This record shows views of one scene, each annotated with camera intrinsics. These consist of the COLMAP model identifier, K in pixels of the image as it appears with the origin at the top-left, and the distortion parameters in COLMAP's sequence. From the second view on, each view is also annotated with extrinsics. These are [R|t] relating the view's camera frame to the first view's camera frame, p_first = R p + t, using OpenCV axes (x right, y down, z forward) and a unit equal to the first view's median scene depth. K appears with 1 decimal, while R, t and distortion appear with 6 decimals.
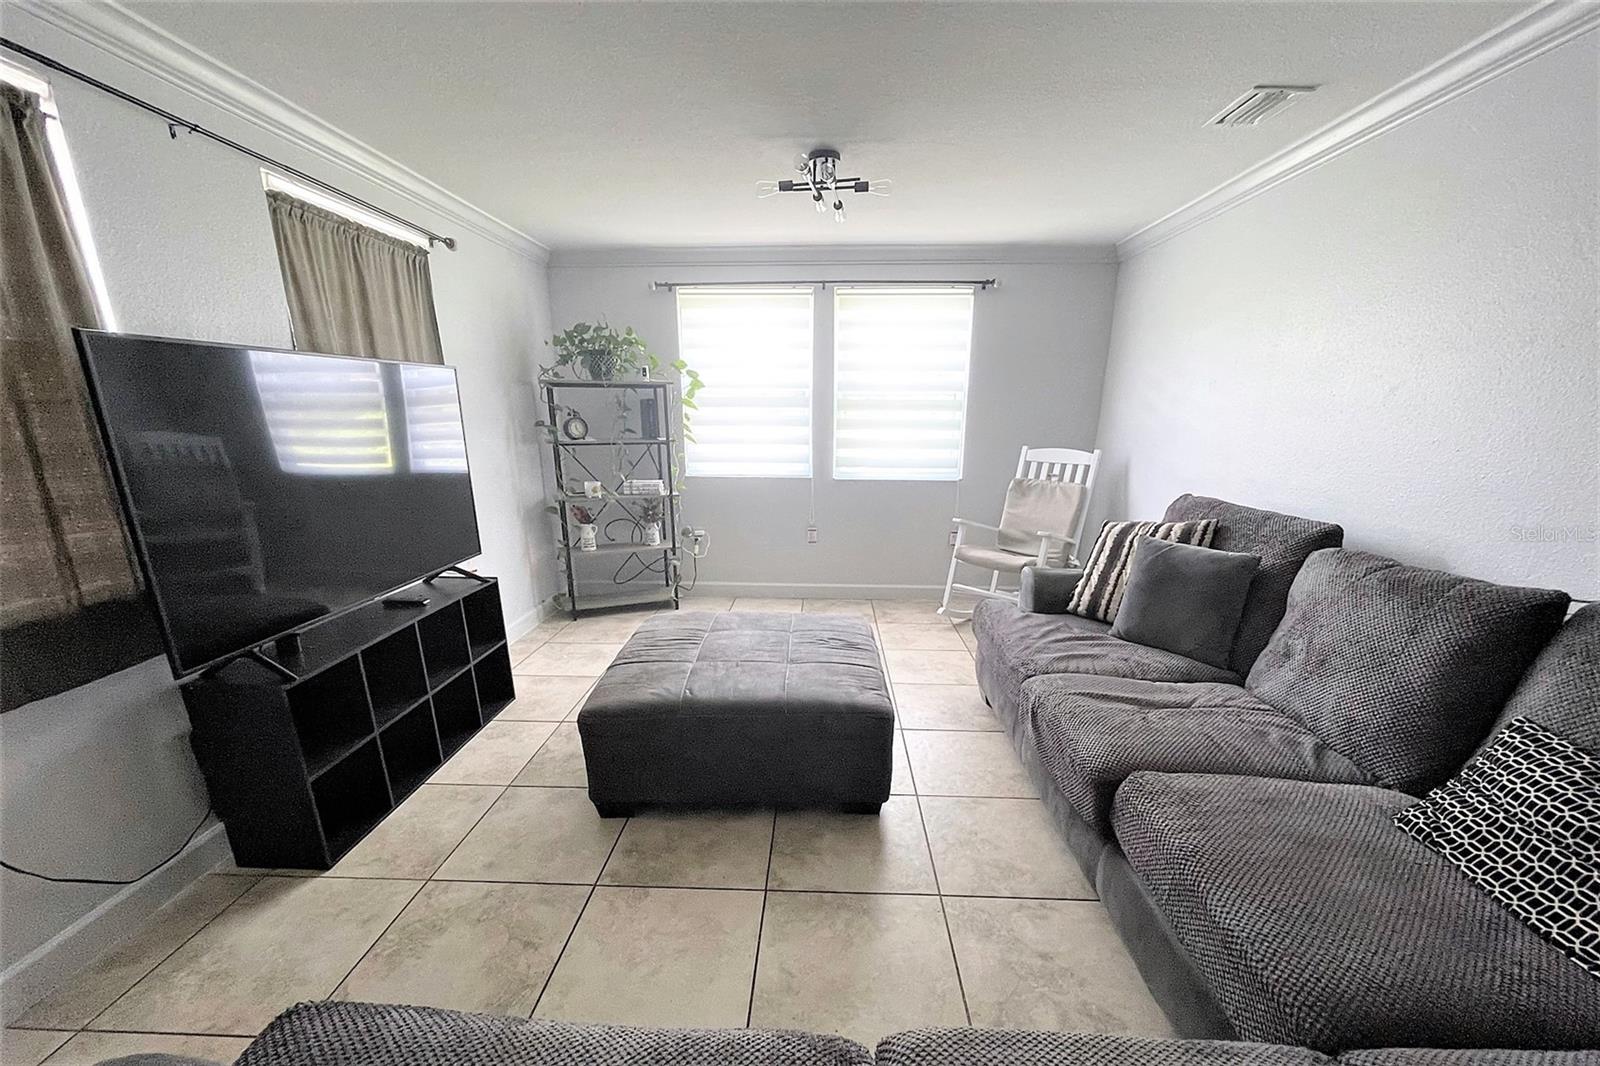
lens RADIAL K [[647.0, 0, 801.3], [0, 647.0, 622.1], [0, 0, 1]] dist [-0.005990, -0.000014]
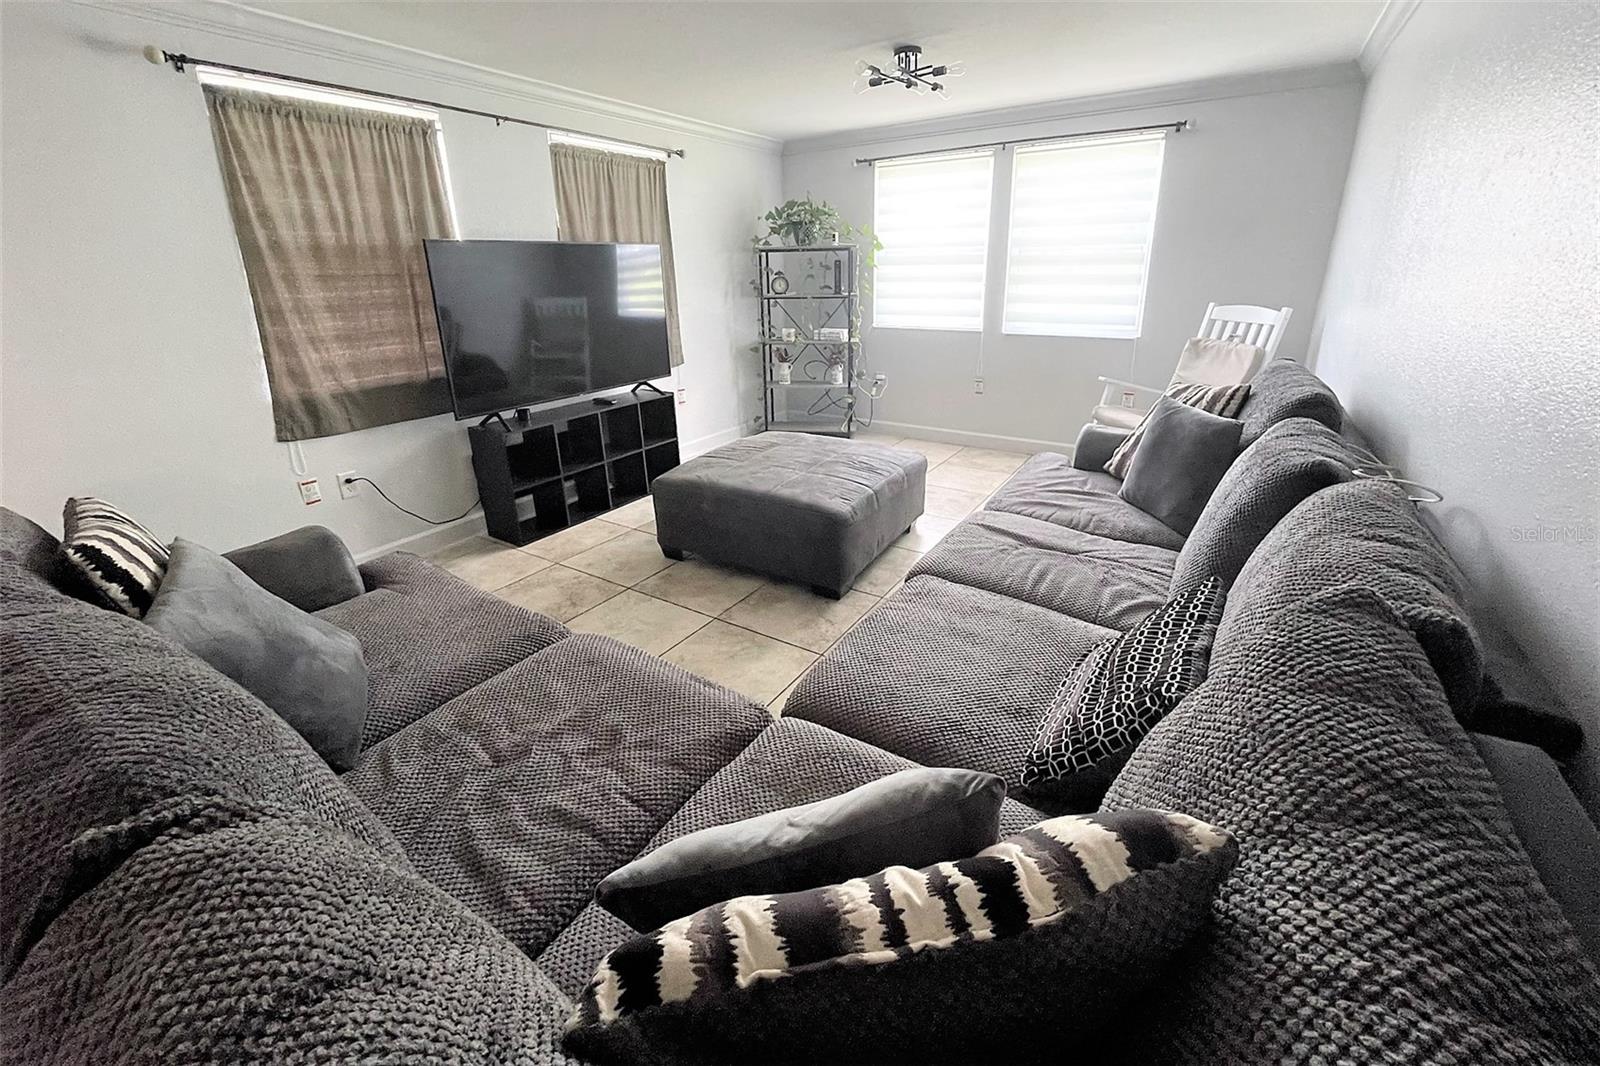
lens RADIAL K [[645.4, 0, 799.5], [0, 645.4, 489.6], [0, 0, 1]] dist [-0.001131, -0.000318]
pose [[0.859686, 0.149622, -0.488418, 0.354316], [-0.140361, 0.988528, 0.055771, 0.016547], [0.491160, 0.020609, 0.870826, -0.062819]]
